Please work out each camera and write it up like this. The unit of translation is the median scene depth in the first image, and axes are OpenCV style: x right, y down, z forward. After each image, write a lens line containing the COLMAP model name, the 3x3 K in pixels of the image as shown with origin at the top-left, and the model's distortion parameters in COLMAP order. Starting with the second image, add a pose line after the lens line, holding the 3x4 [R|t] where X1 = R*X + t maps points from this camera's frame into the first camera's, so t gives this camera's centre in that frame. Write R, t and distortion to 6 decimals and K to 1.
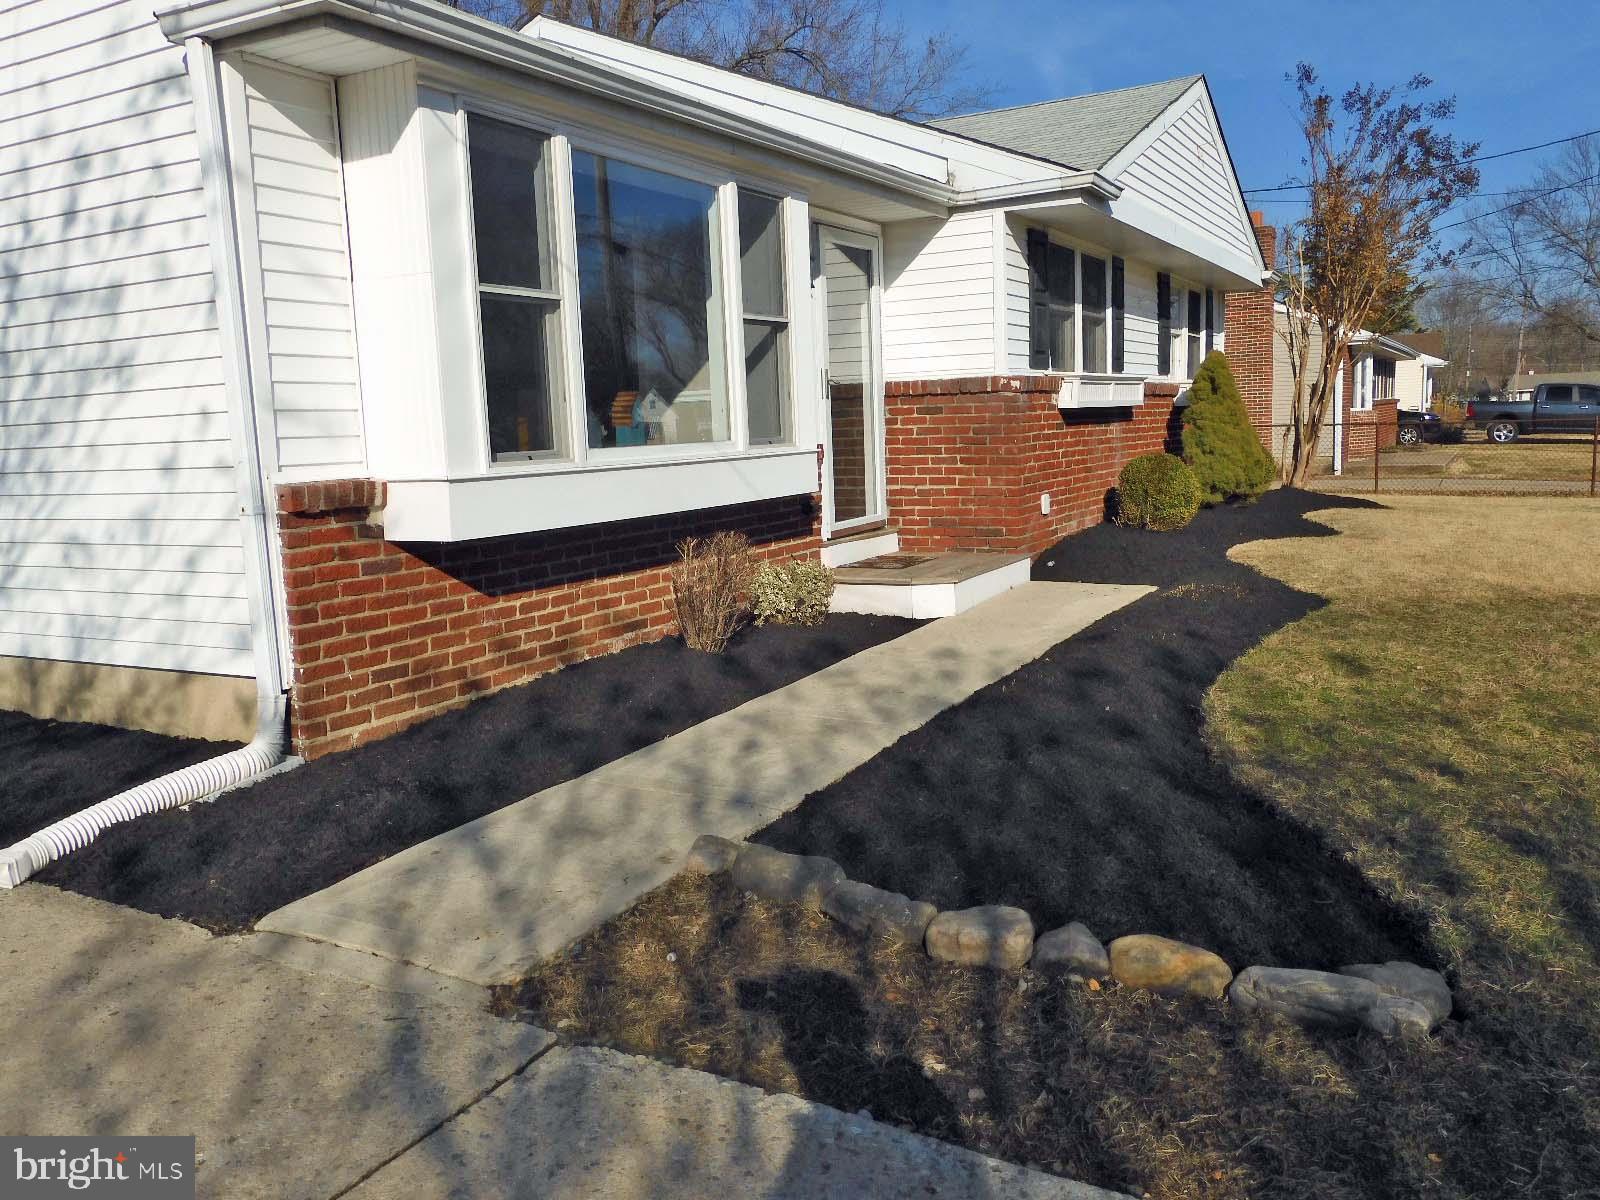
lens RADIAL K [[1265.5, 0, 800.0], [0, 1265.5, 600.0], [0, 0, 1]] dist [-0.003843, -0.002273]
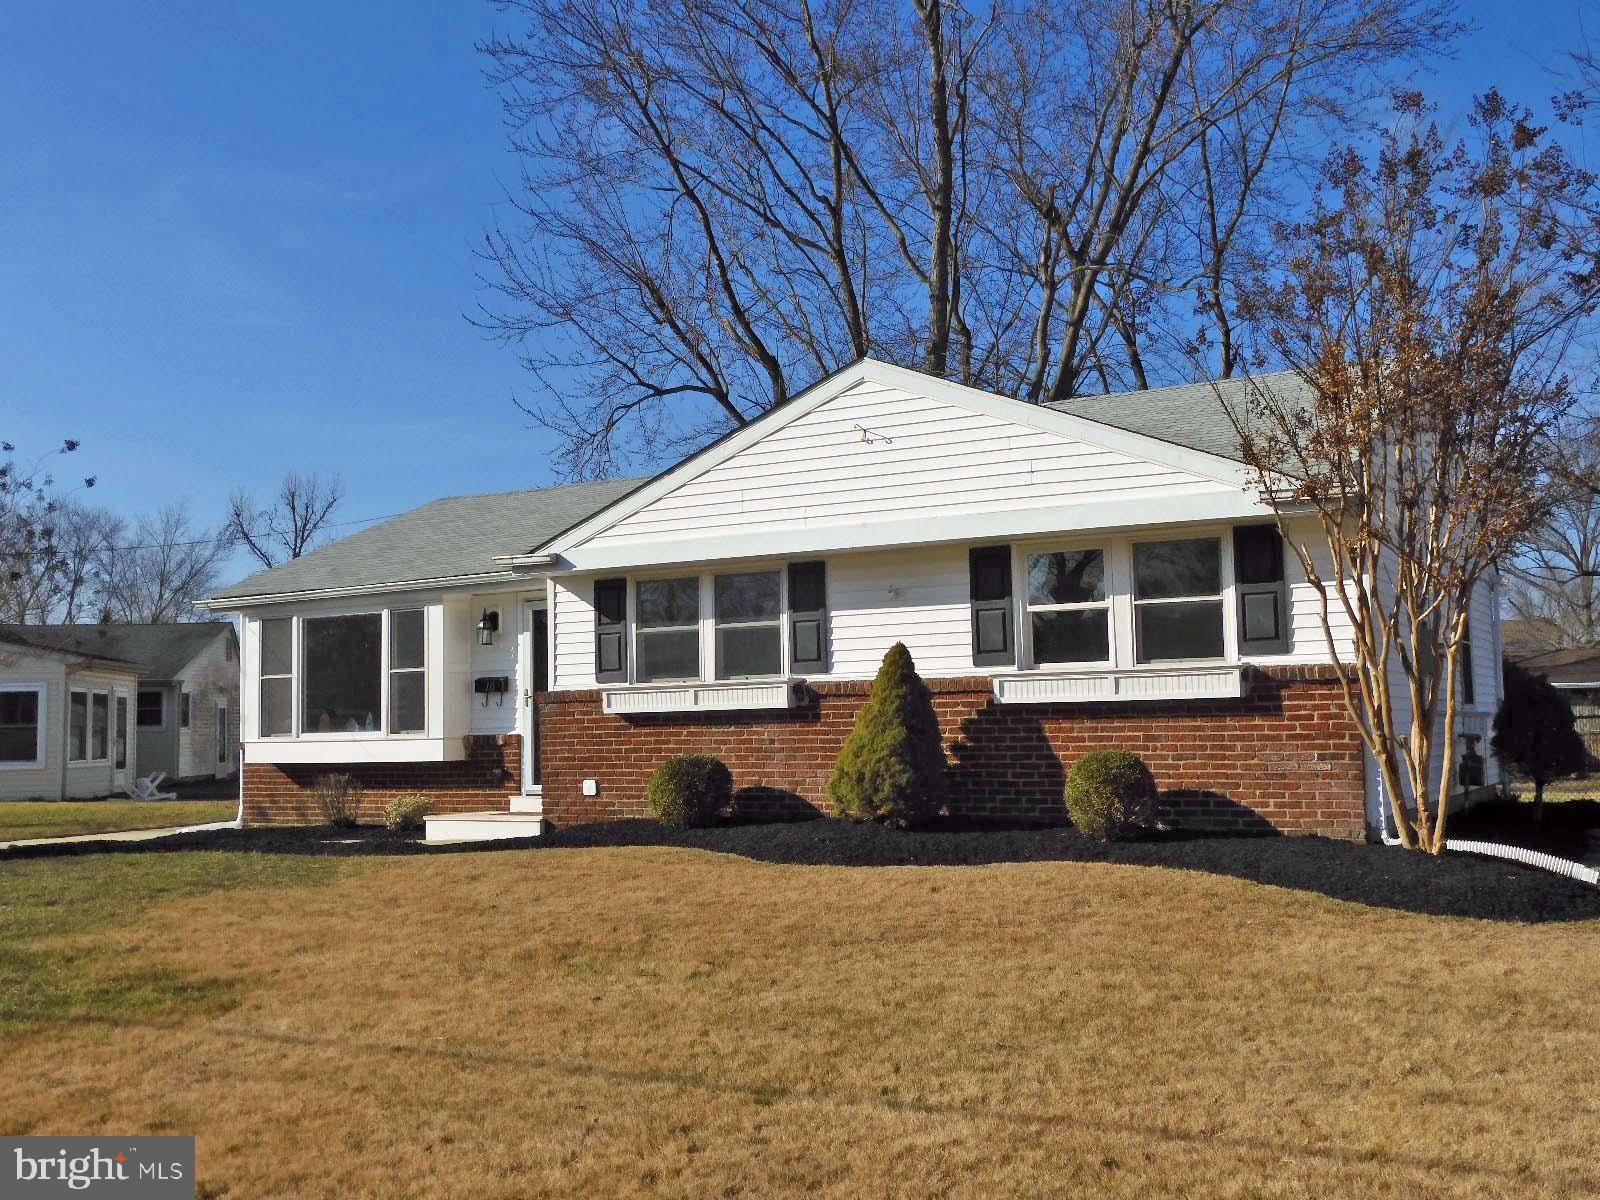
lens RADIAL K [[1638.8, 0, 800.0], [0, 1638.8, 600.0], [0, 0, 1]] dist [0.012227, 0.004568]
pose [[-0.027818, -0.041771, -0.998740, 2.987963], [-0.118139, 0.992262, -0.038210, -0.363156], [0.992607, 0.116927, -0.032538, 1.991135]]
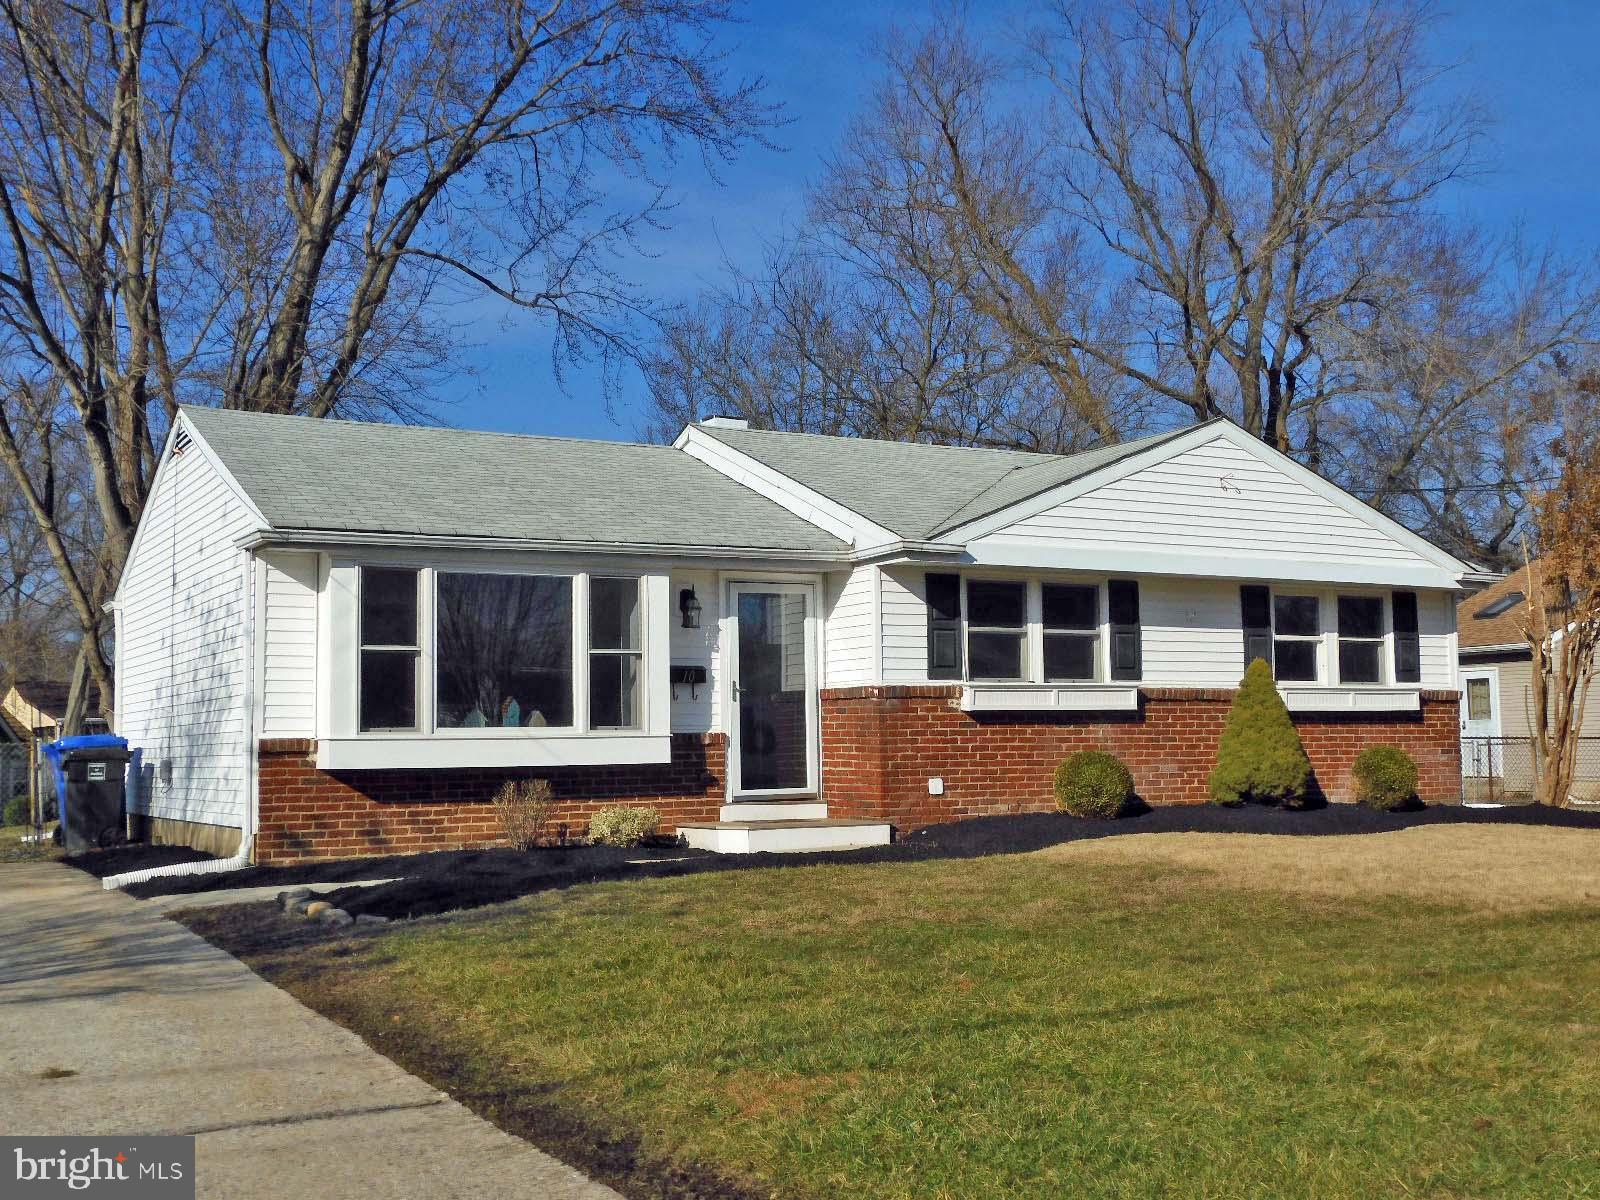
lens RADIAL K [[1746.8, 0, 800.0], [0, 1746.8, 600.0], [0, 0, 1]] dist [0.011361, 0.004585]
pose [[0.853361, -0.018057, -0.521008, 1.572731], [-0.090126, 0.979242, -0.181556, 0.111433], [0.513471, 0.201890, 0.834019, -0.877128]]
